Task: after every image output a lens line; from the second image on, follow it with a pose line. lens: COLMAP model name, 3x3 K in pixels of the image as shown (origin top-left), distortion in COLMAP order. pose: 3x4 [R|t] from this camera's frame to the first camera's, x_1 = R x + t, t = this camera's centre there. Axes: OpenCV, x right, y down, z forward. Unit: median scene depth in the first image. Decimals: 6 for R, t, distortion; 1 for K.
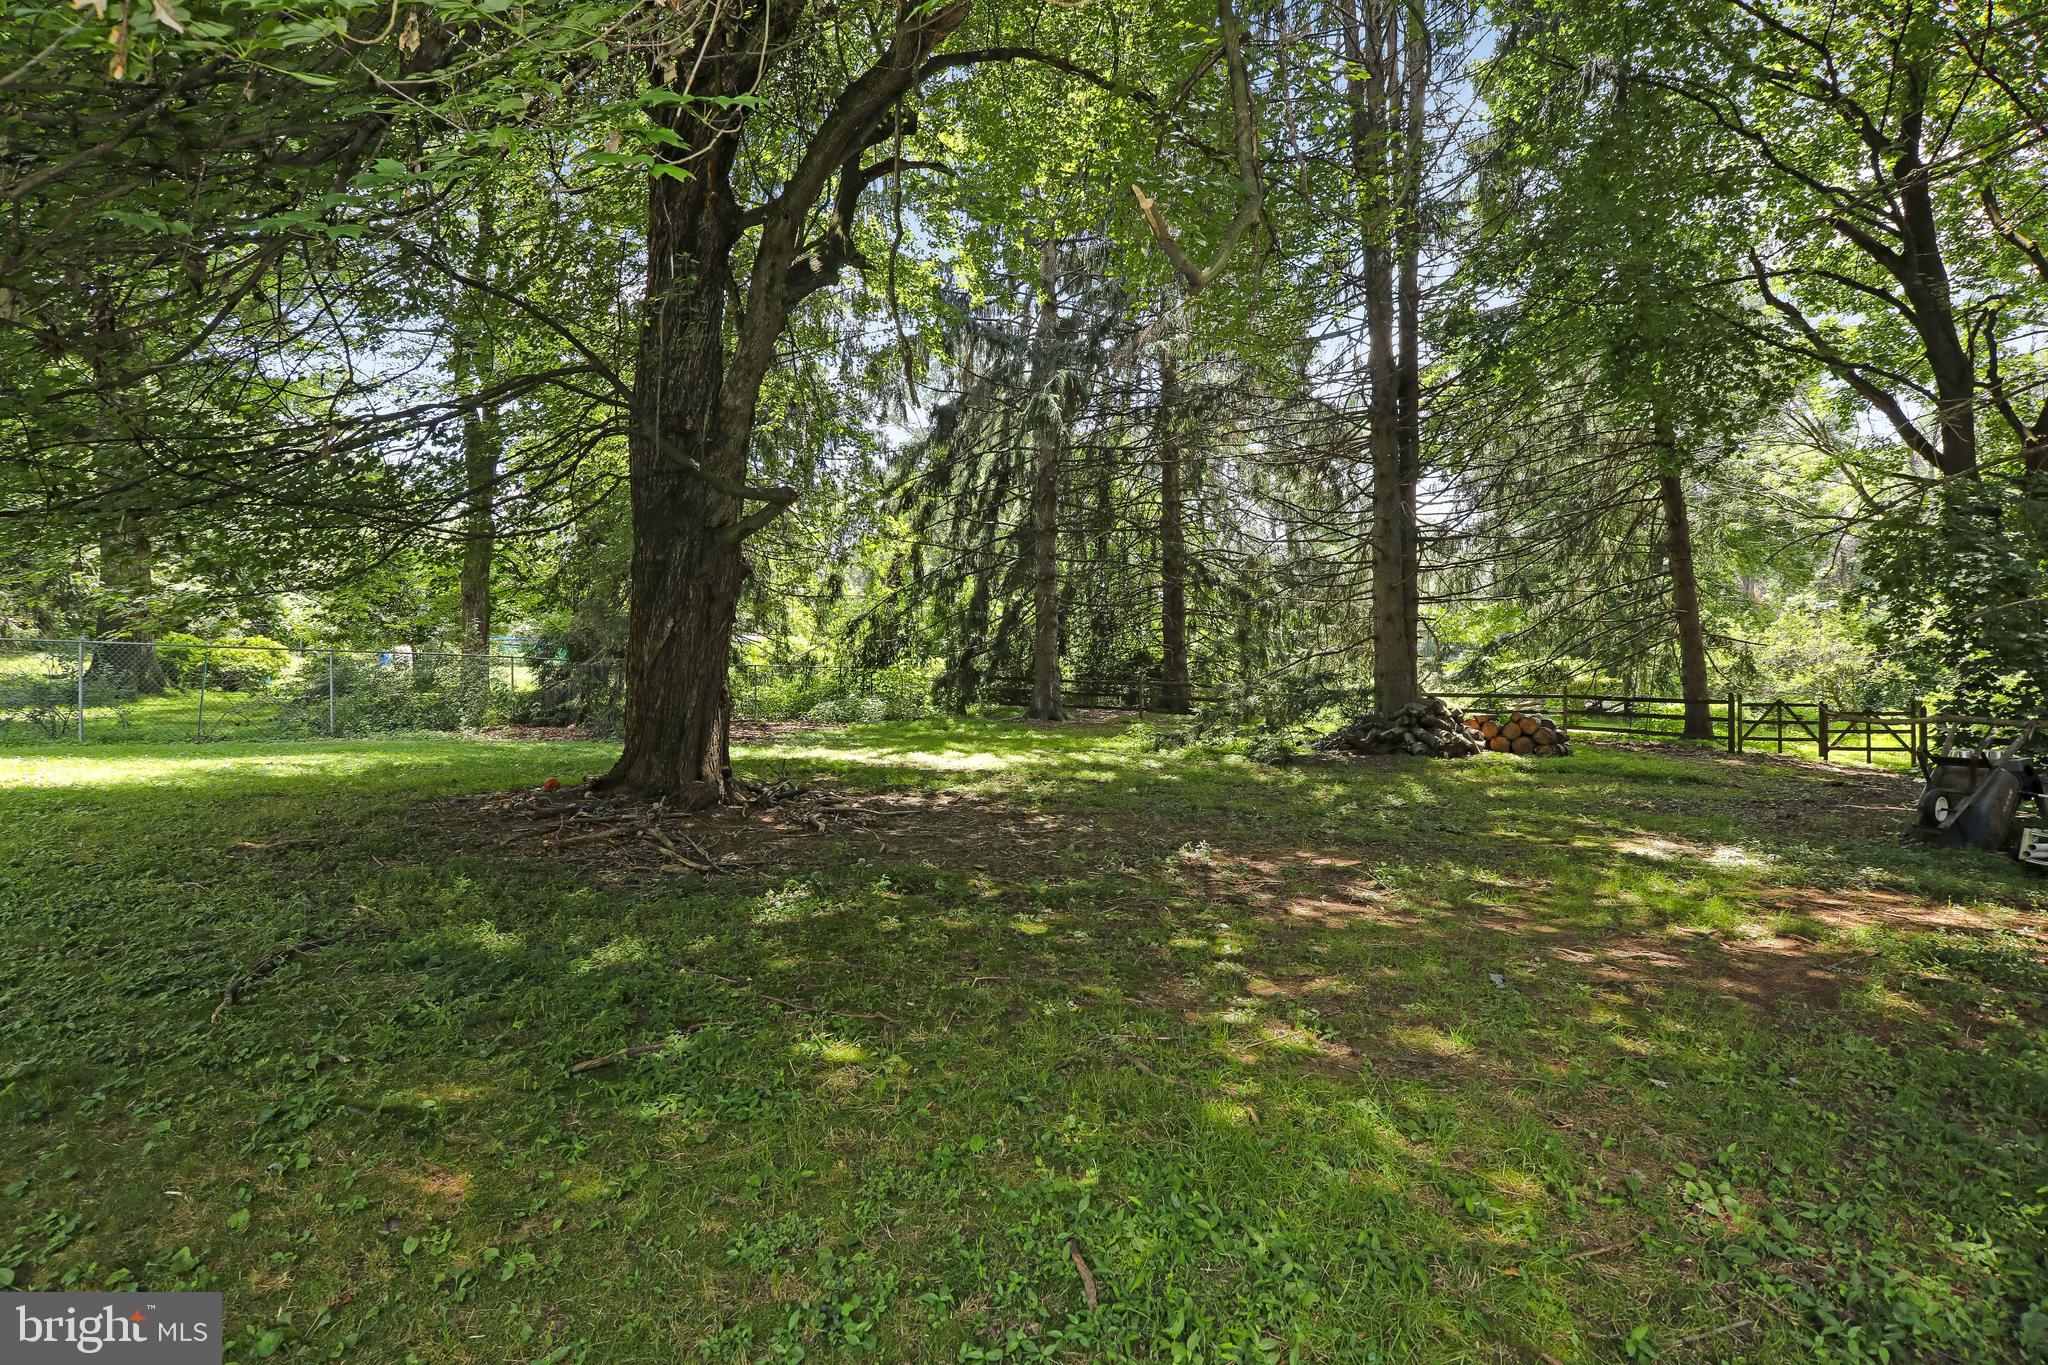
lens RADIAL K [[953.5, 0, 1024.1], [0, 953.5, 685.6], [0, 0, 1]] dist [-0.006348, -0.000059]
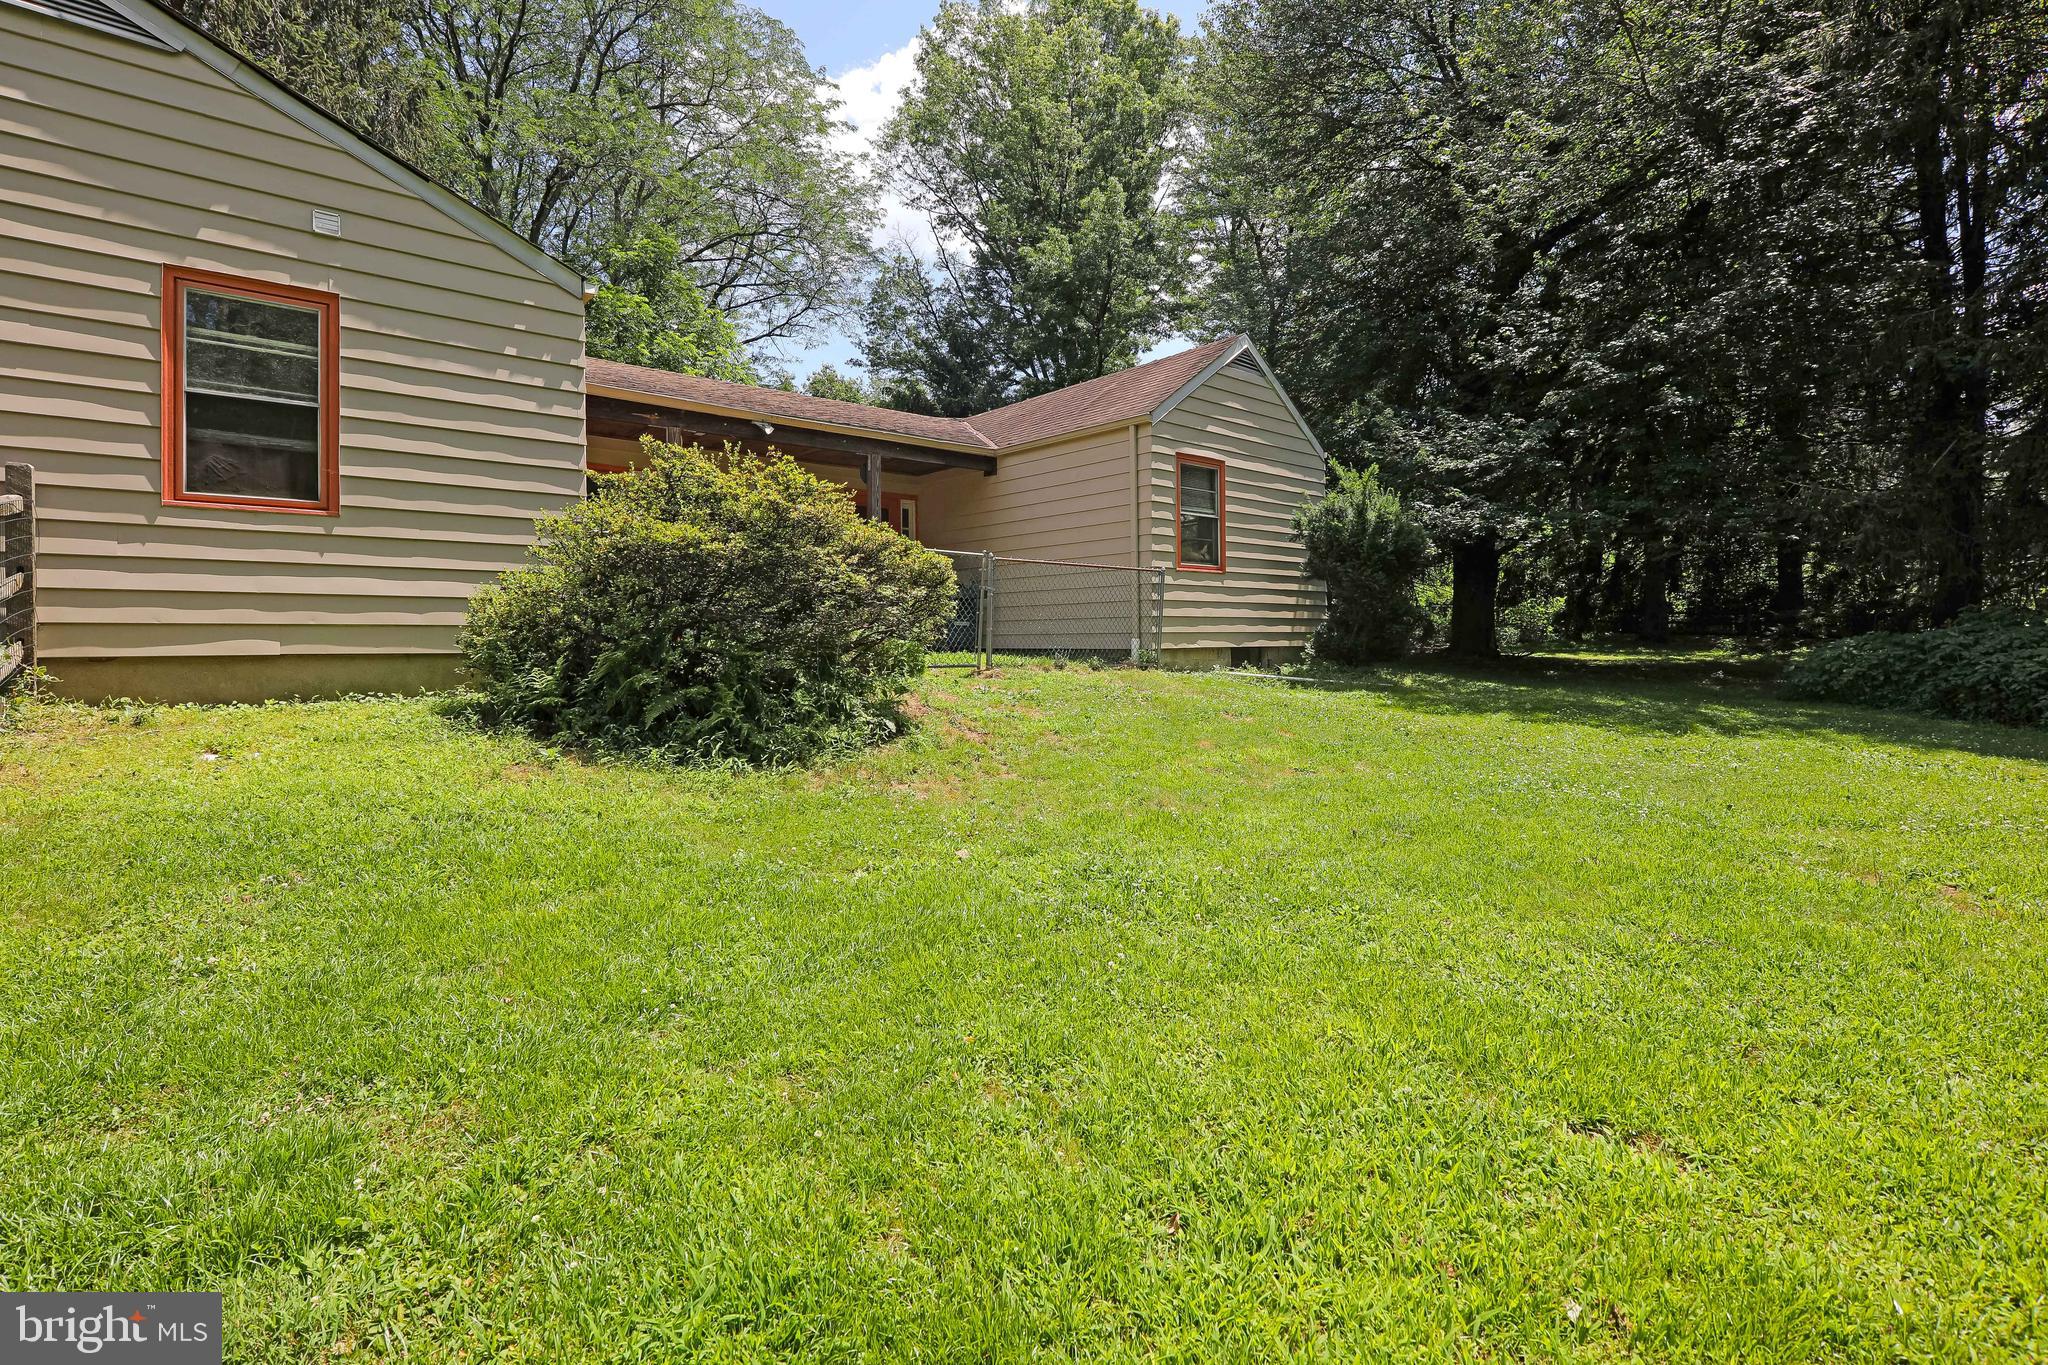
lens RADIAL K [[953.5, 0, 1018.9], [0, 953.5, 626.9], [0, 0, 1]] dist [-0.006348, -0.000059]
pose [[0.837908, -0.012994, -0.545657, 0.002739], [0.011895, 0.999914, -0.005546, 0.010773], [0.545682, -0.001844, 0.837990, -0.513962]]
